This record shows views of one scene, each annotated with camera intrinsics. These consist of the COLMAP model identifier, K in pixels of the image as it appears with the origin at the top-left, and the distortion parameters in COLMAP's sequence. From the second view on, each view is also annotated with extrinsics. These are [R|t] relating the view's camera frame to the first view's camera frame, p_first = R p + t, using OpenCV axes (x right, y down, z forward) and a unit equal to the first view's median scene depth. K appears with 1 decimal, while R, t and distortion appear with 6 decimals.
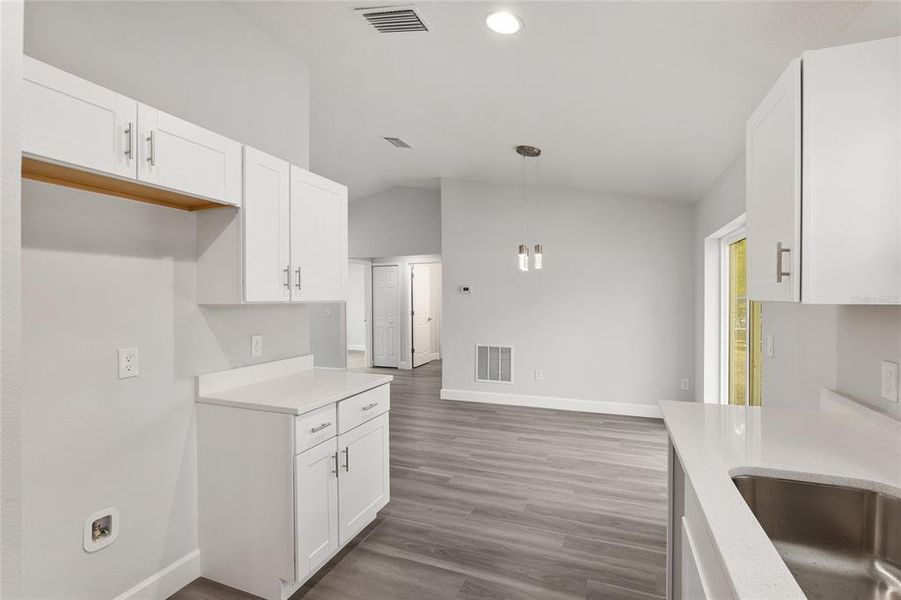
lens RADIAL K [[438.4, 0, 450.5], [0, 438.4, 300.0], [0, 0, 1]] dist [-0.001522, 0.000730]
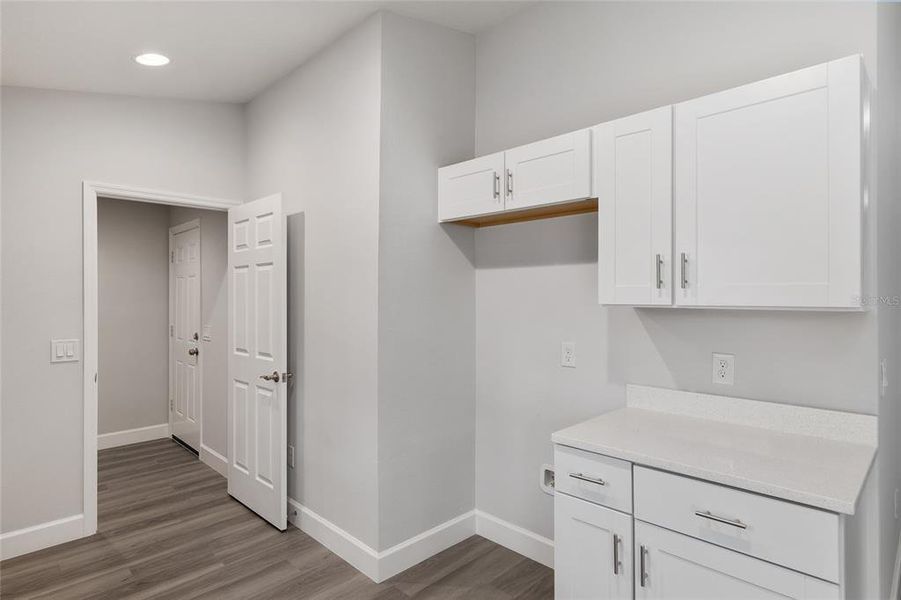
lens RADIAL K [[466.5, 0, 447.3], [0, 466.5, 296.1], [0, 0, 1]] dist [-0.006699, -0.001620]
pose [[-0.389985, -0.001895, -0.920819, 0.372005], [-0.006689, 0.999977, 0.000776, -0.008048], [0.920797, 0.006462, -0.389989, 0.802463]]
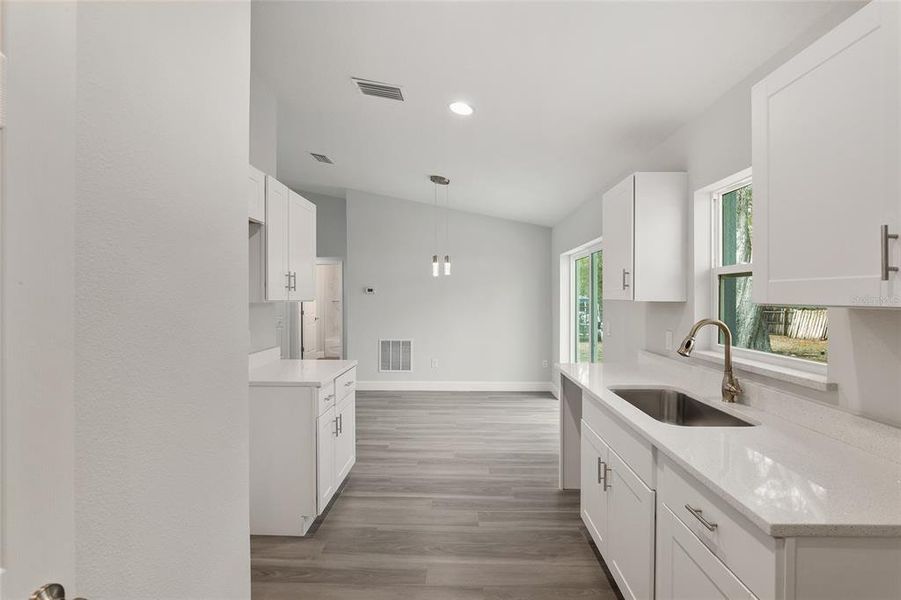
lens RADIAL K [[466.5, 0, 447.3], [0, 466.5, 296.1], [0, 0, 1]] dist [-0.006699, -0.001620]
pose [[0.936603, 0.004067, 0.350368, -0.341572], [-0.000764, 0.999954, -0.009565, 0.003092], [-0.350391, 0.008690, 0.936563, -0.314191]]
